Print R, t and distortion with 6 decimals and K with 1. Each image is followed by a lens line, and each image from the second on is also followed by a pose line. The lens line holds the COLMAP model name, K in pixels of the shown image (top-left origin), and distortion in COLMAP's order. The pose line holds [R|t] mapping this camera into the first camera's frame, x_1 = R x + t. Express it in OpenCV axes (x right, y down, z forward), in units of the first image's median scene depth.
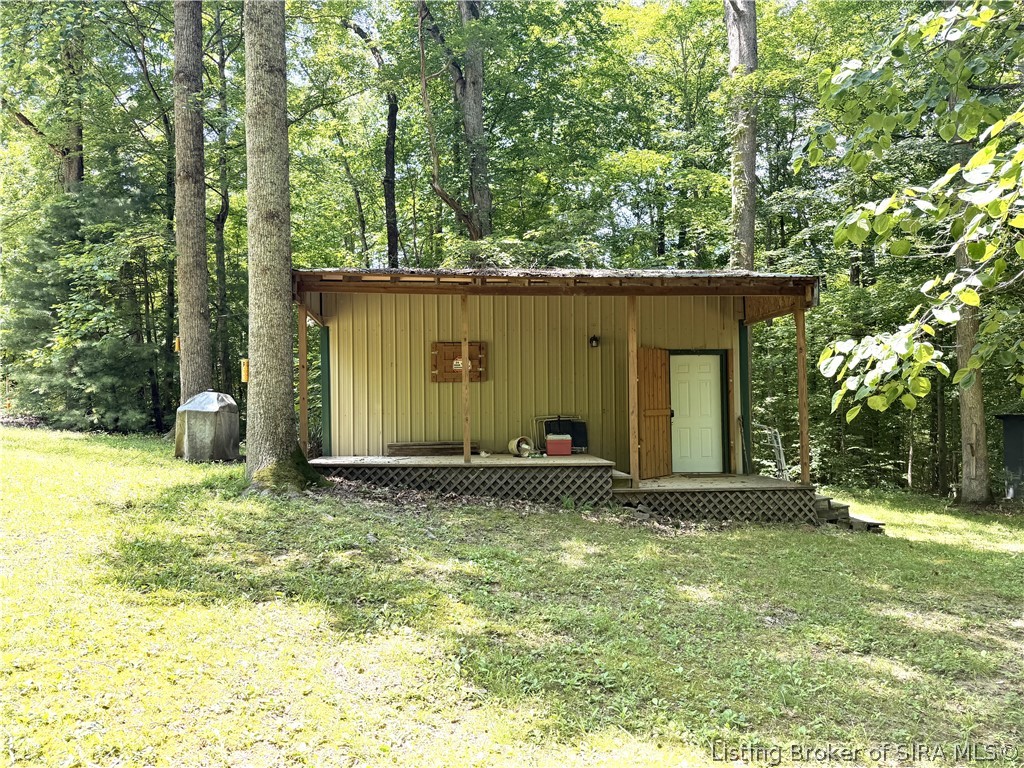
lens RADIAL K [[712.3, 0, 505.3], [0, 712.3, 386.8], [0, 0, 1]] dist [0.119946, -0.177551]
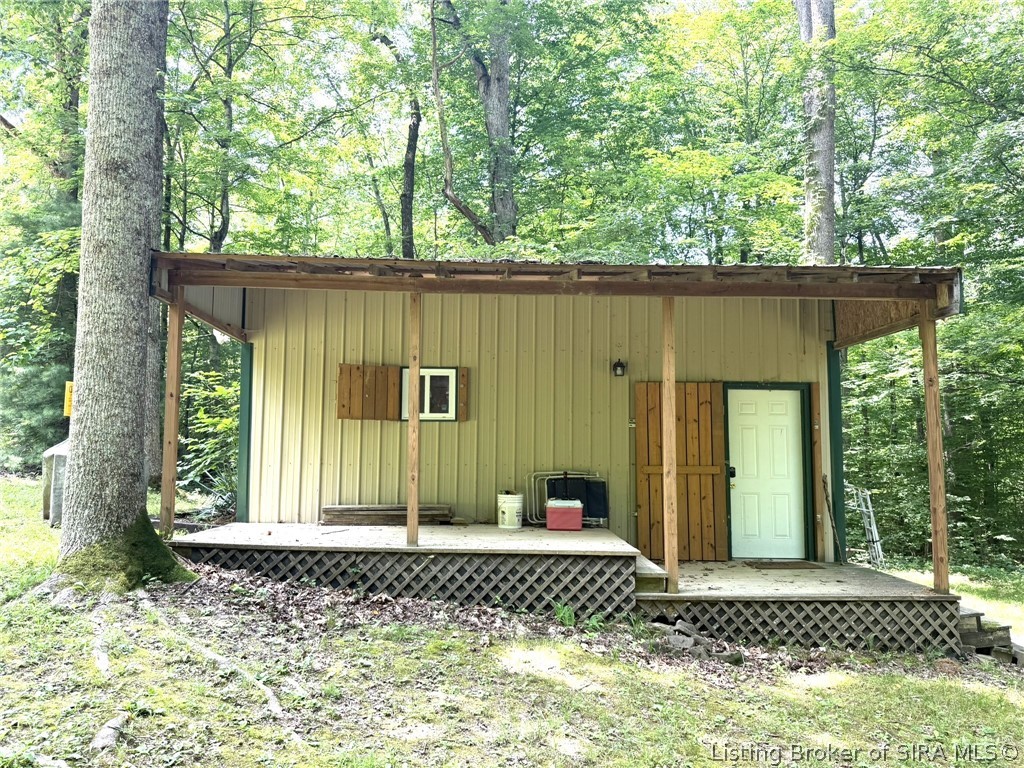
lens RADIAL K [[718.0, 0, 509.5], [0, 718.0, 384.8], [0, 0, 1]] dist [0.056925, -0.078202]
pose [[0.997309, 0.013669, -0.072028, 0.080266], [-0.017929, 0.998106, -0.058843, -0.003162], [0.071087, 0.059976, 0.995665, 0.334109]]
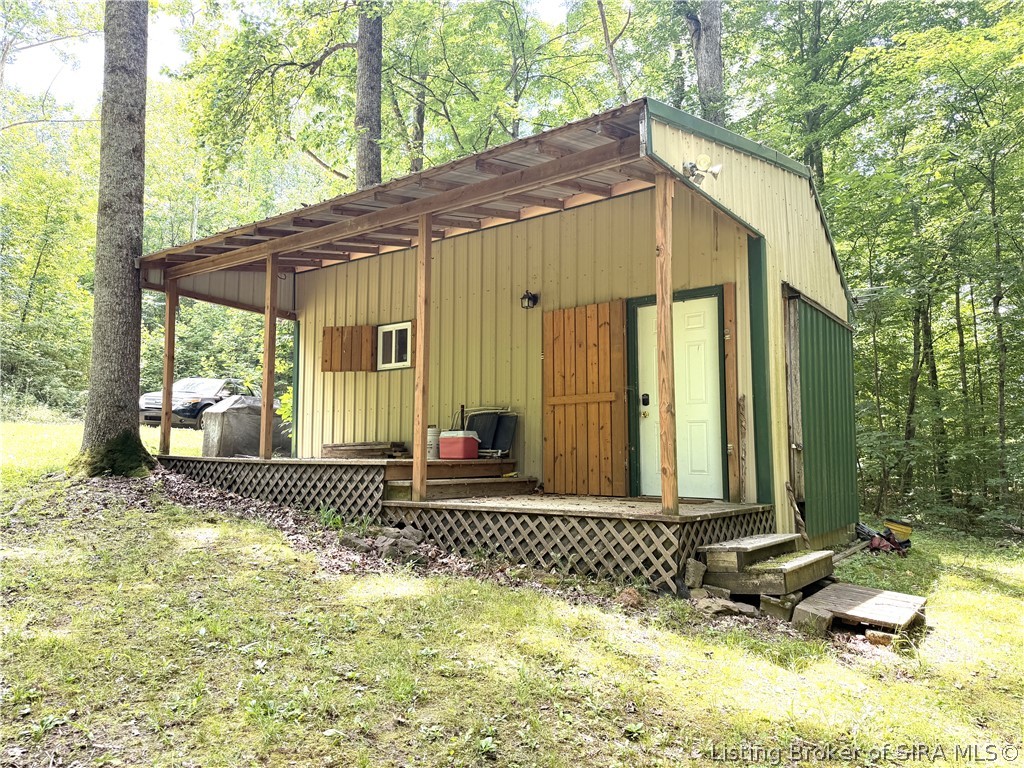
lens RADIAL K [[712.3, 0, 505.3], [0, 712.3, 386.8], [0, 0, 1]] dist [0.119946, -0.177551]
pose [[0.738213, -0.052780, -0.672500, 0.689254], [0.009589, 0.997655, -0.067773, 0.082323], [0.674499, 0.043583, 0.736988, 0.567322]]
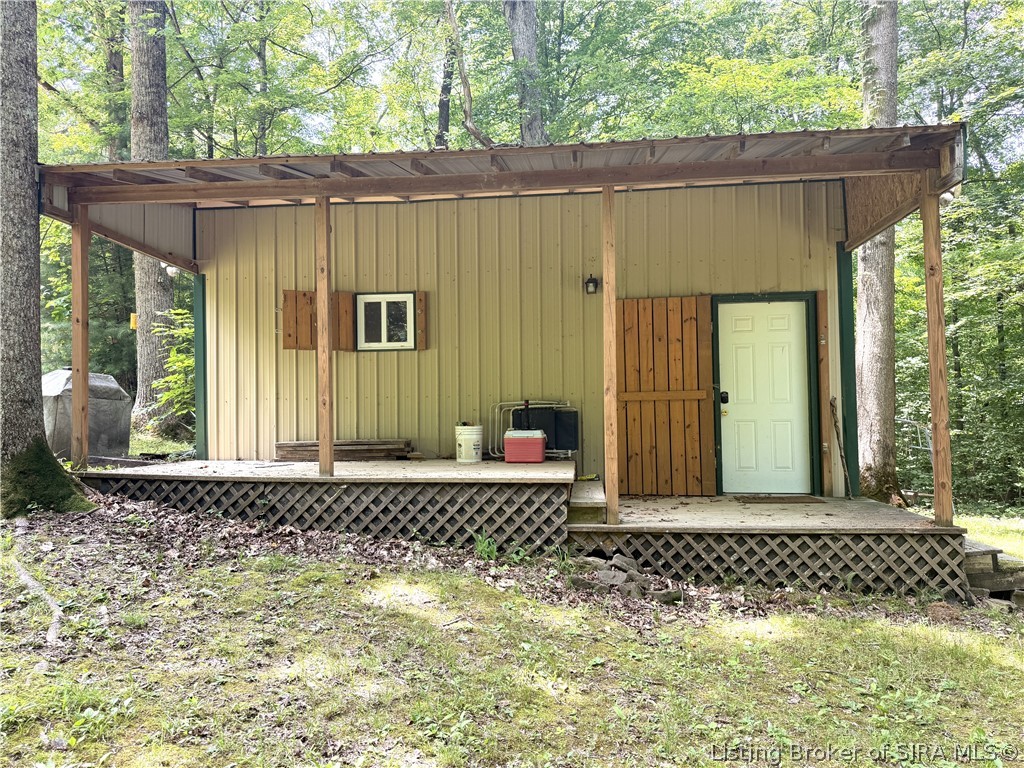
lens RADIAL K [[718.0, 0, 509.5], [0, 718.0, 384.8], [0, 0, 1]] dist [0.056925, -0.078202]
pose [[0.979827, -0.008316, -0.199673, 0.216249], [0.007756, 0.999963, -0.003586, 0.033373], [0.199696, 0.001965, 0.979856, 0.428652]]
